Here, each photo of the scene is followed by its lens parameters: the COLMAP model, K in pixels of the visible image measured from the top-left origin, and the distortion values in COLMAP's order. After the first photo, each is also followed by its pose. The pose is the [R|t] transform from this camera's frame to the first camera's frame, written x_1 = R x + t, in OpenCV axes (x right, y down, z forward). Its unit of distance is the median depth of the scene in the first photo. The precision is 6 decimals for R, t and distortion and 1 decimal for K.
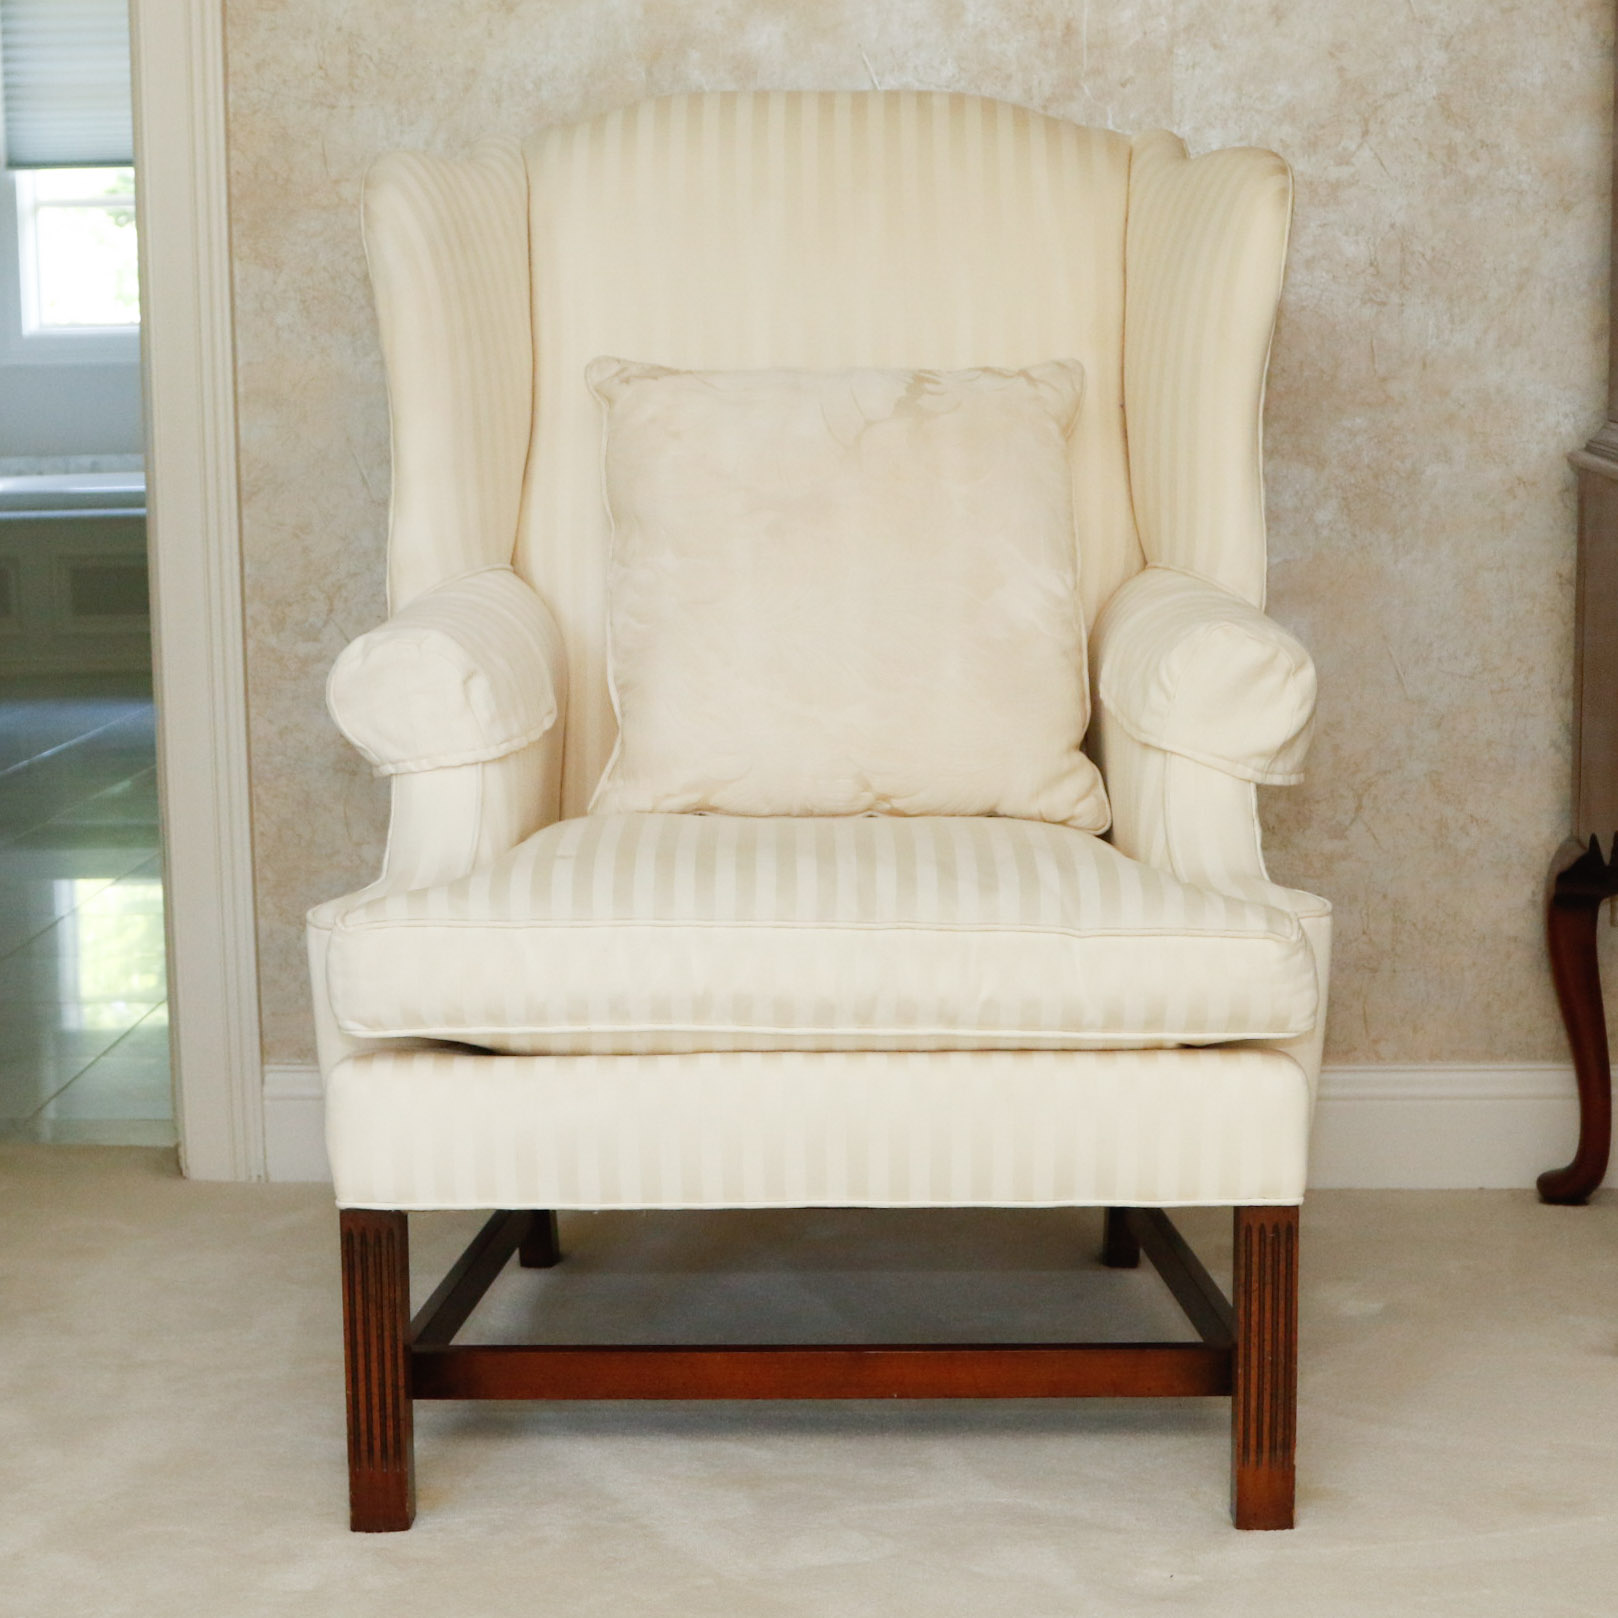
lens RADIAL K [[3268.4, 0, 807.5], [0, 3268.4, 803.8], [0, 0, 1]] dist [-0.089397, 0.000000]
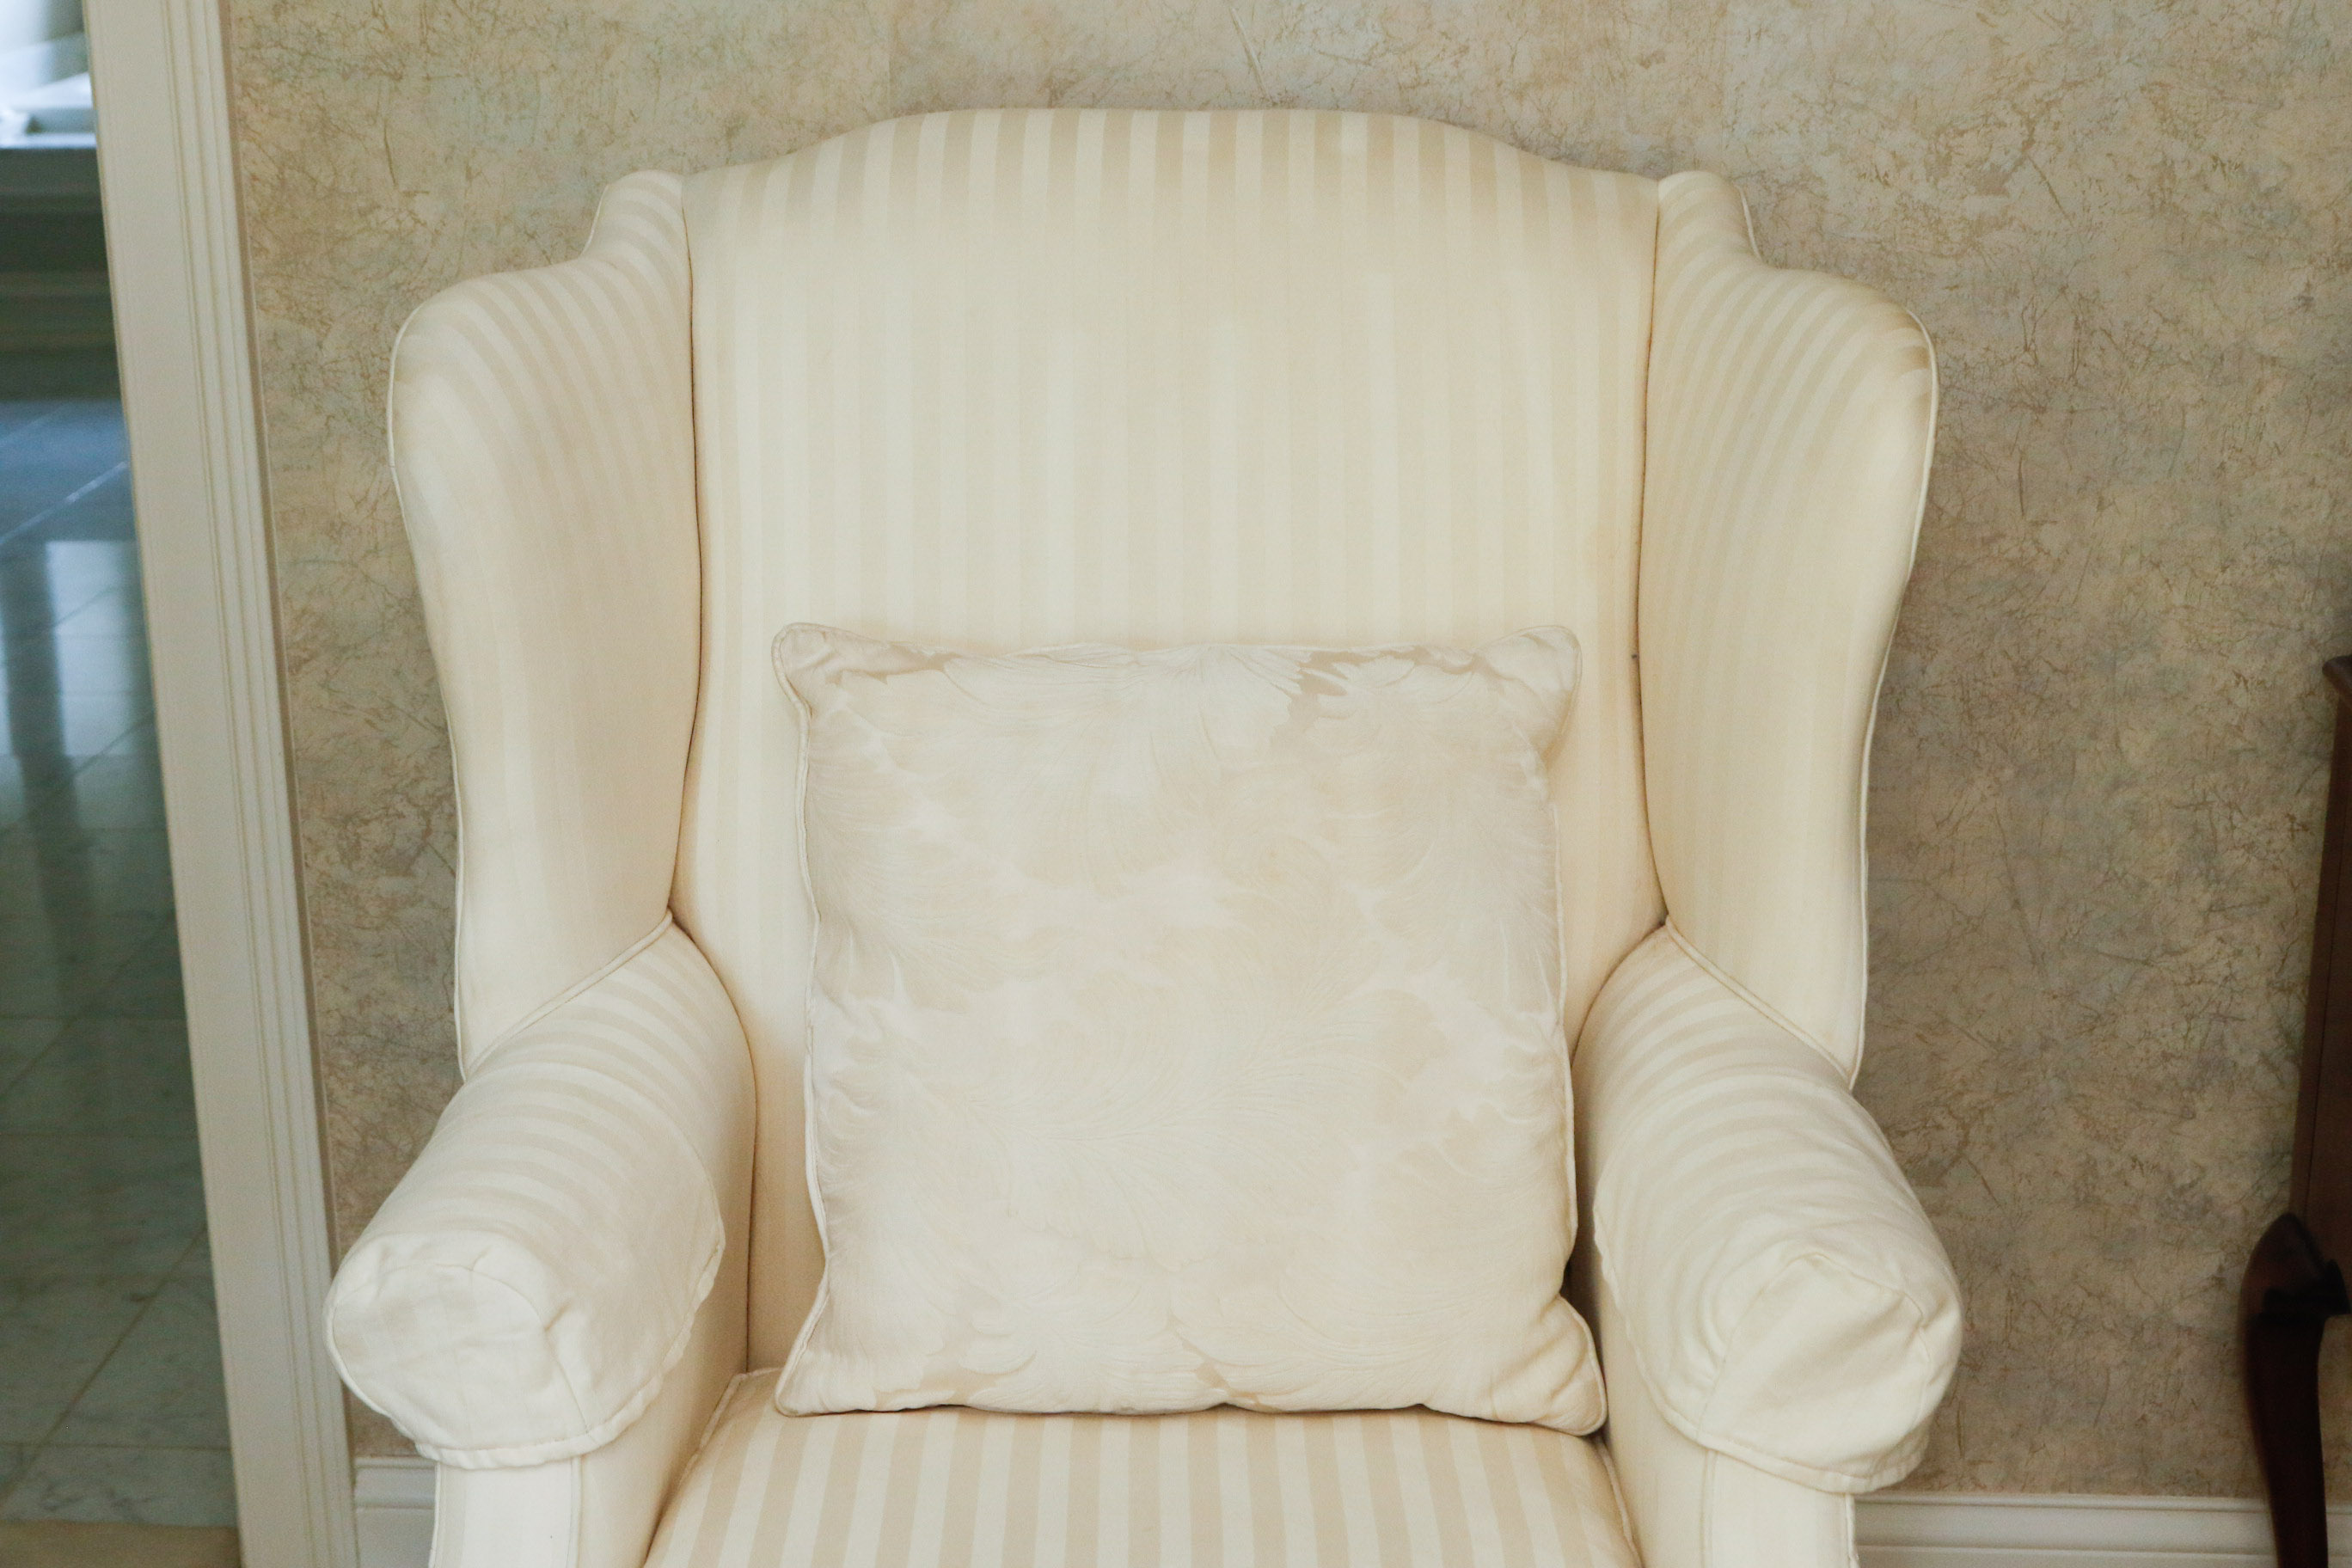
lens RADIAL K [[3592.2, 0, 1178.8], [0, 3592.2, 785.5], [0, 0, 1]] dist [0.000185, 0.000000]
pose [[0.999957, 0.006944, -0.006124, 0.014027], [-0.005852, 0.986581, 0.163167, -0.229707], [0.007174, -0.163124, 0.986580, 0.339613]]
